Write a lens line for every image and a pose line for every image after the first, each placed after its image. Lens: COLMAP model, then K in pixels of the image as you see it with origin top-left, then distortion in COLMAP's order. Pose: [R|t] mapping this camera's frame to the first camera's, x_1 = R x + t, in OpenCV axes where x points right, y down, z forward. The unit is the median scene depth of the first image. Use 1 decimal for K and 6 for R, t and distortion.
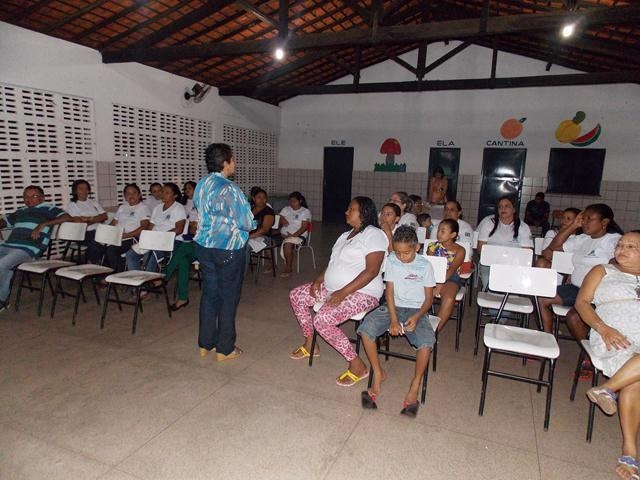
lens RADIAL K [[425.0, 0, 319.2], [0, 425.0, 227.8], [0, 0, 1]] dist [-0.003142, 0.004644]
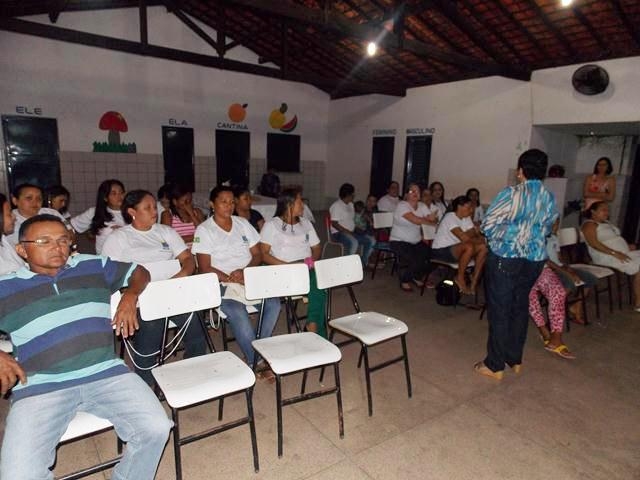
lens RADIAL K [[425.0, 0, 325.8], [0, 425.0, 242.3], [0, 0, 1]] dist [-0.003142, 0.004644]
pose [[0.521232, -0.177932, 0.834660, -0.444931], [0.095309, 0.984042, 0.150258, -0.059266], [-0.848076, 0.001231, 0.529873, 0.280663]]
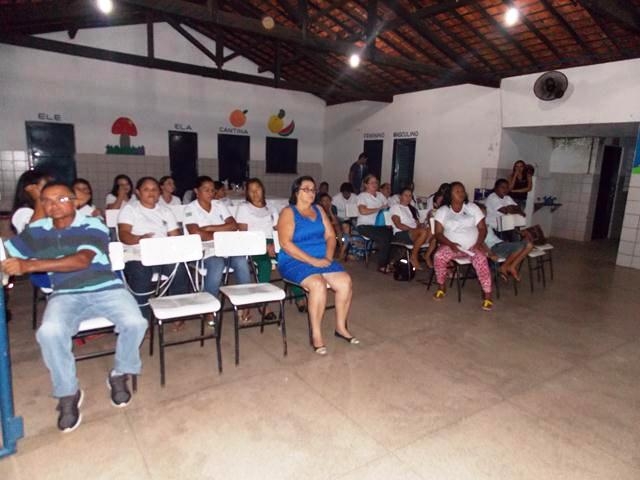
lens RADIAL K [[425.0, 0, 325.5], [0, 425.0, 242.7], [0, 0, 1]] dist [-0.003142, 0.004644]
pose [[0.541428, -0.166740, 0.824047, -0.498738], [0.096480, 0.985984, 0.136116, -0.038265], [-0.835193, 0.005808, 0.549926, 0.189871]]
